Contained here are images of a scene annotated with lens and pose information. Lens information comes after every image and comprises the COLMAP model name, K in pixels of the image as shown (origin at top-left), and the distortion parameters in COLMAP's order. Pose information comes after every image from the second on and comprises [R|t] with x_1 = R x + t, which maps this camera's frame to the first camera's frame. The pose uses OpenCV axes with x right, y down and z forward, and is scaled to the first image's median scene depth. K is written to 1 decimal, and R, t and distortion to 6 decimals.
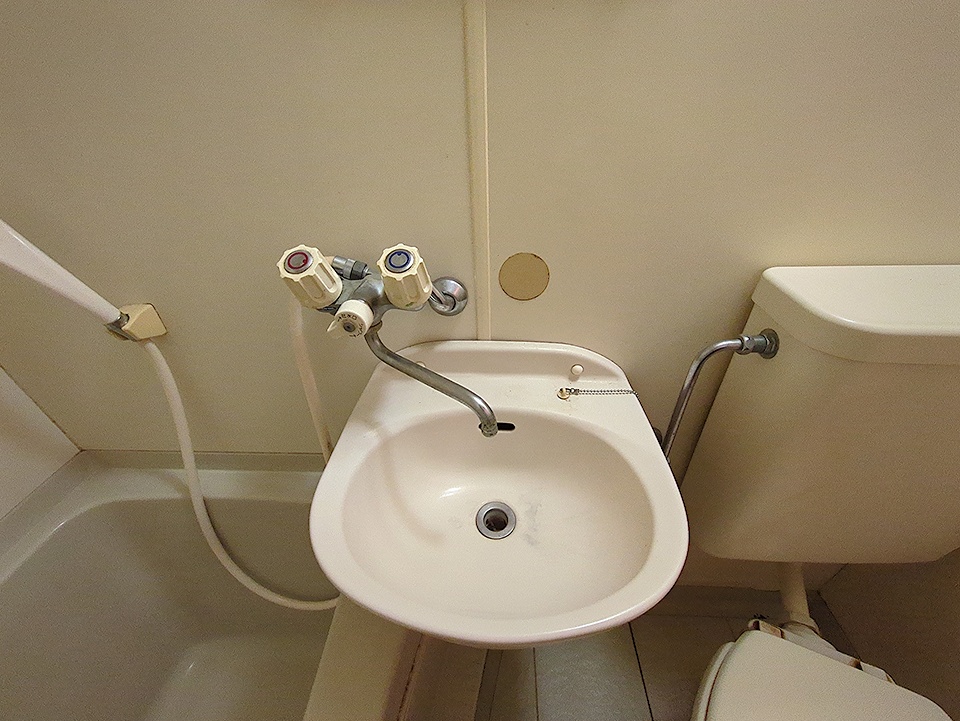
lens RADIAL K [[377.3, 0, 478.8], [0, 377.3, 352.7], [0, 0, 1]] dist [0.001118, -0.000159]
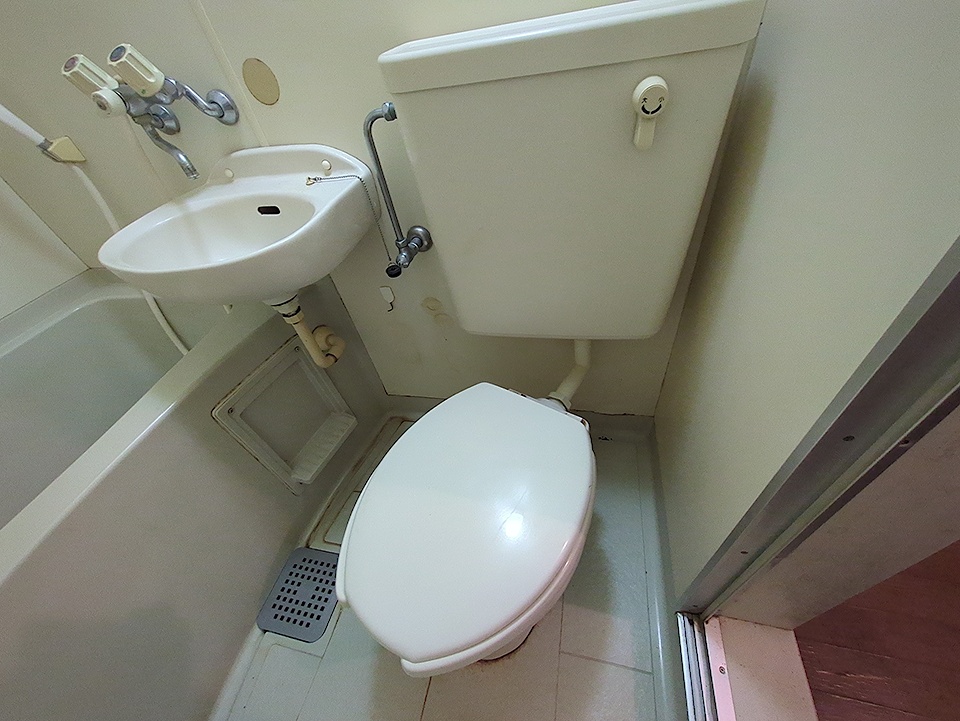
lens RADIAL K [[377.3, 0, 481.8], [0, 377.3, 366.3], [0, 0, 1]] dist [0.001118, -0.000159]
pose [[0.980884, 0.039864, -0.190467, 1.098207], [-0.000387, 0.979190, 0.202945, 0.476881], [0.194593, -0.198992, 0.960487, -0.304583]]
